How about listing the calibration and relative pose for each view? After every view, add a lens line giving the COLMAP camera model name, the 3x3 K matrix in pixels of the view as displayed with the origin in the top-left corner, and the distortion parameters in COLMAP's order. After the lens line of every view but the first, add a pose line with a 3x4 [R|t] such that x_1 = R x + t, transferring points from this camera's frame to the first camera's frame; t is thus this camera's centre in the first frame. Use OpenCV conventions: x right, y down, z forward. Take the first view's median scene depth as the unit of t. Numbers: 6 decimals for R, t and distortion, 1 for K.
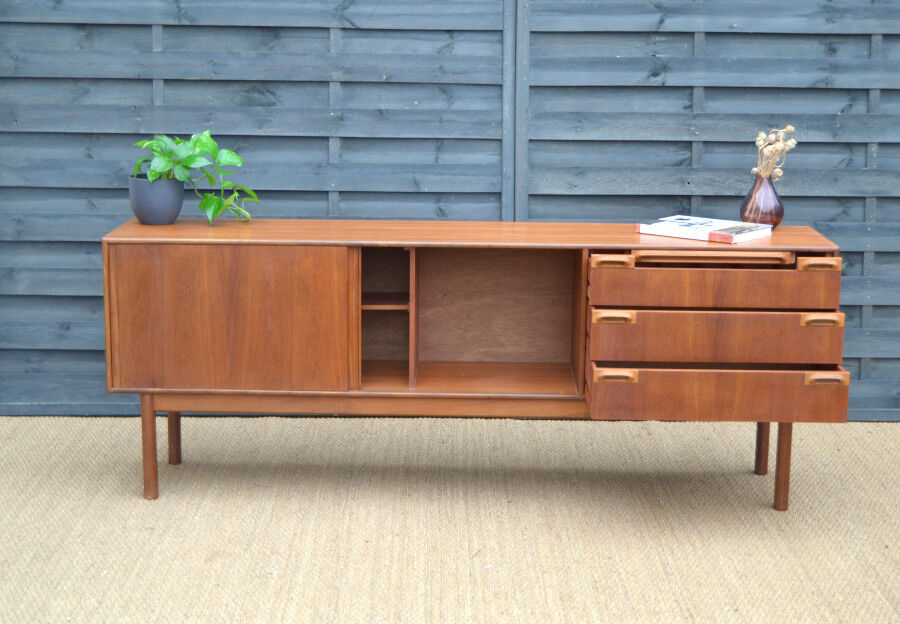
lens RADIAL K [[1540.4, 0, 447.6], [0, 1540.4, 311.4], [0, 0, 1]] dist [-0.048197, 0.000000]
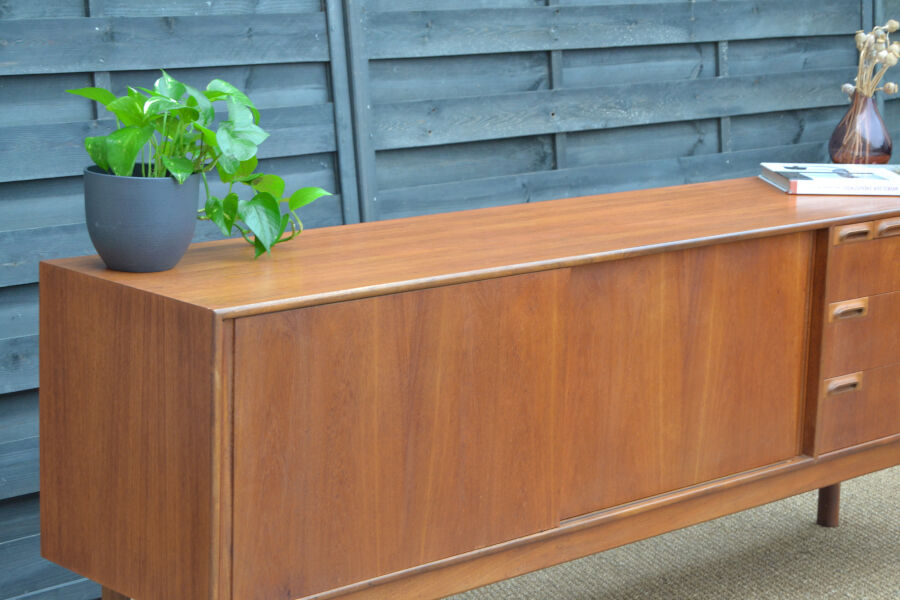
lens RADIAL K [[2044.9, 0, 447.3], [0, 2044.9, 300.8], [0, 0, 1]] dist [-0.030999, 0.000000]
pose [[0.713225, -0.127710, 0.689203, -0.488484], [0.114964, 0.991260, 0.064709, -0.066830], [-0.691443, 0.033082, 0.721673, 0.409287]]
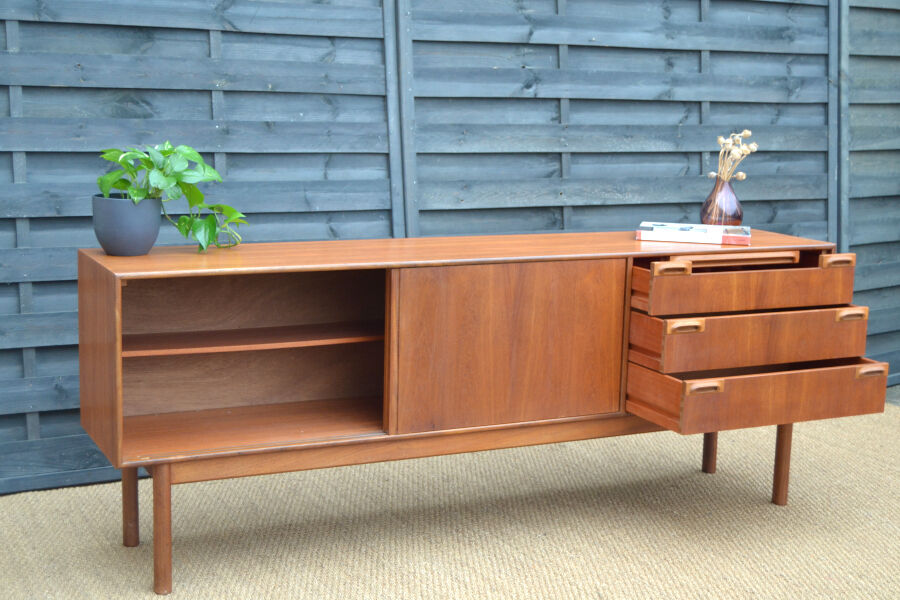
lens RADIAL K [[1333.7, 0, 456.2], [0, 1333.7, 304.1], [0, 0, 1]] dist [-0.044513, 0.000000]
pose [[0.889751, -0.063295, 0.452036, -0.306589], [0.072282, 0.997381, -0.002619, -0.014091], [-0.450686, 0.035004, 0.891996, 0.255669]]
